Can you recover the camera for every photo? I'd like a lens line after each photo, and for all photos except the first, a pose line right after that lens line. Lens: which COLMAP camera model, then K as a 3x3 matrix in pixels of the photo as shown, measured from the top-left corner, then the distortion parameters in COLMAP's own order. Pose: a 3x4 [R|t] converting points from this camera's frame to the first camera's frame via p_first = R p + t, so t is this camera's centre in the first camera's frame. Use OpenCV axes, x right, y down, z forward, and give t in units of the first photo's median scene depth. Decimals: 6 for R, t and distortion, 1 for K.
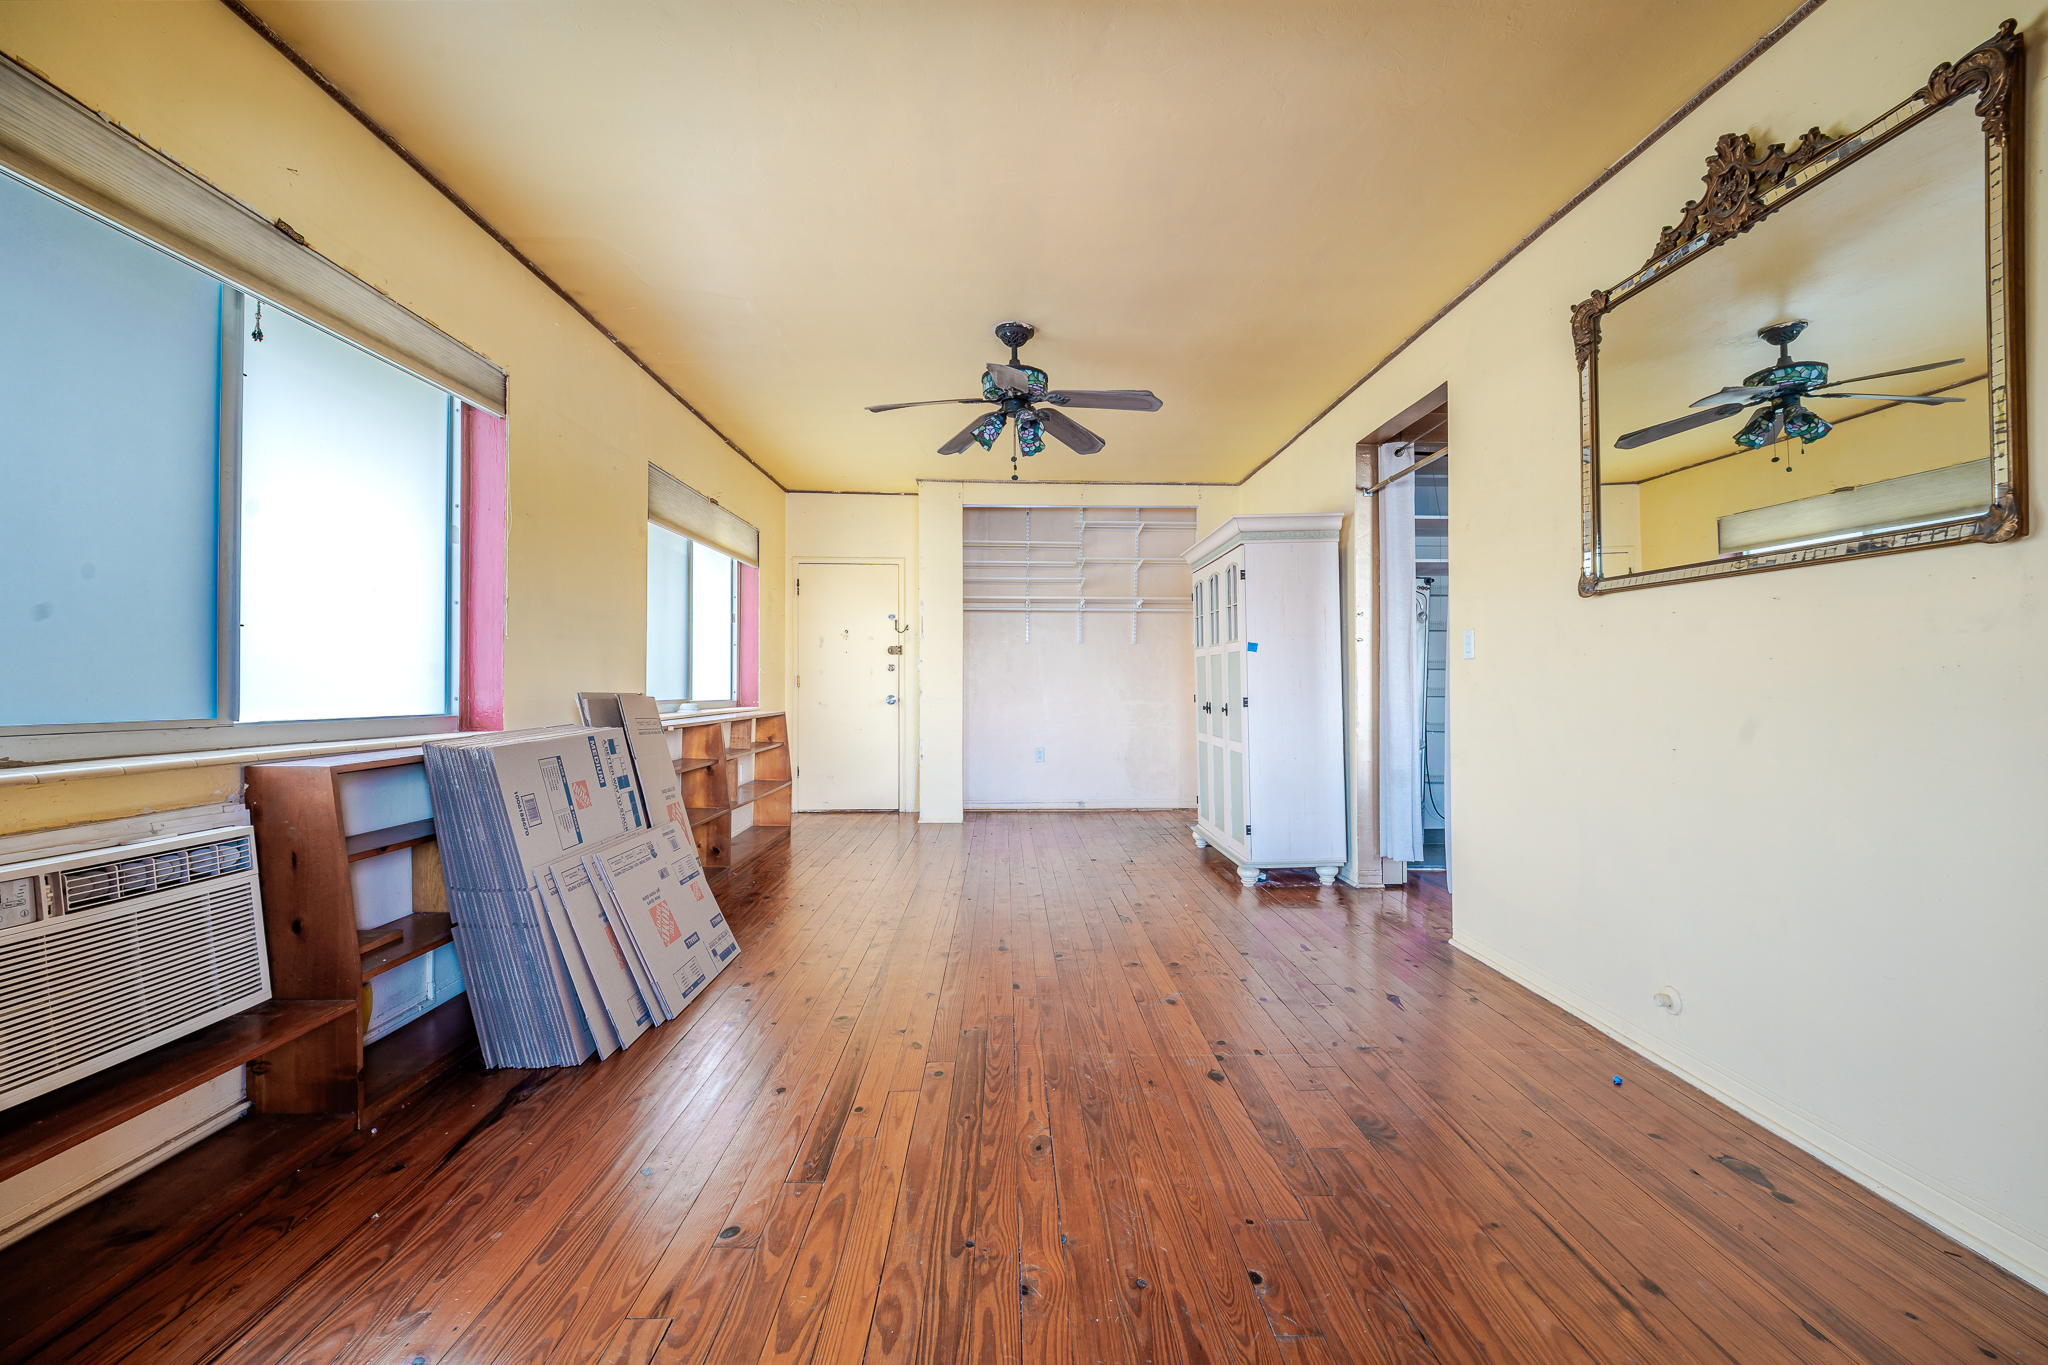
lens RADIAL K [[839.8, 0, 1039.0], [0, 839.8, 683.3], [0, 0, 1]] dist [-0.000249, -0.003847]
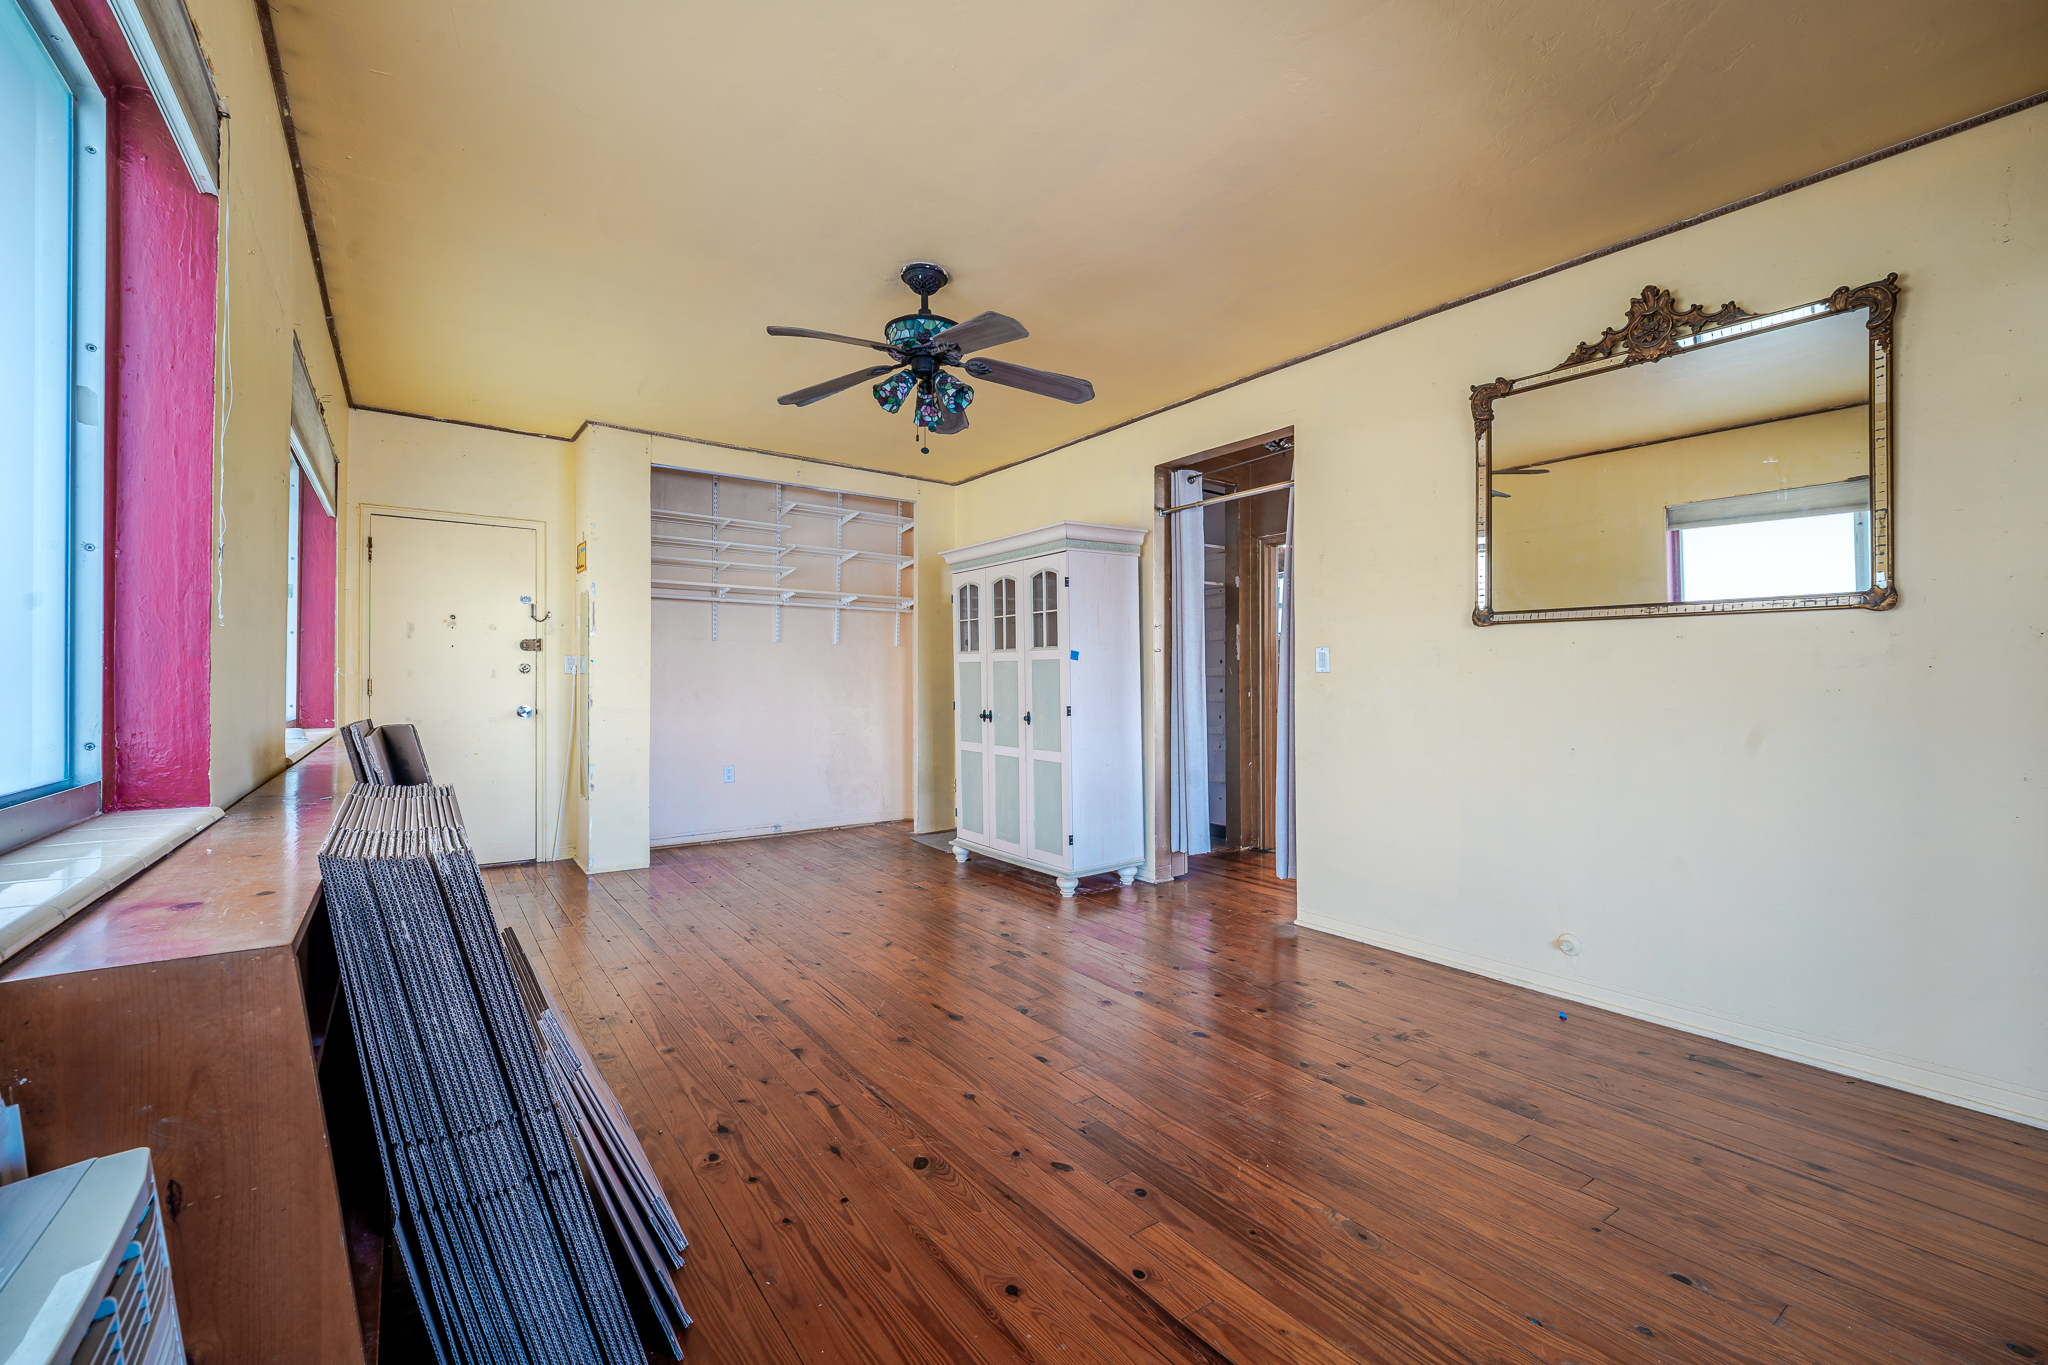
lens RADIAL K [[844.9, 0, 1032.9], [0, 844.9, 682.9], [0, 0, 1]] dist [0.022694, -0.020695]
pose [[0.828001, -0.000447, 0.560726, -0.412970], [-0.001336, 0.999995, 0.002770, -0.016080], [-0.560725, -0.003042, 0.827997, 0.239265]]
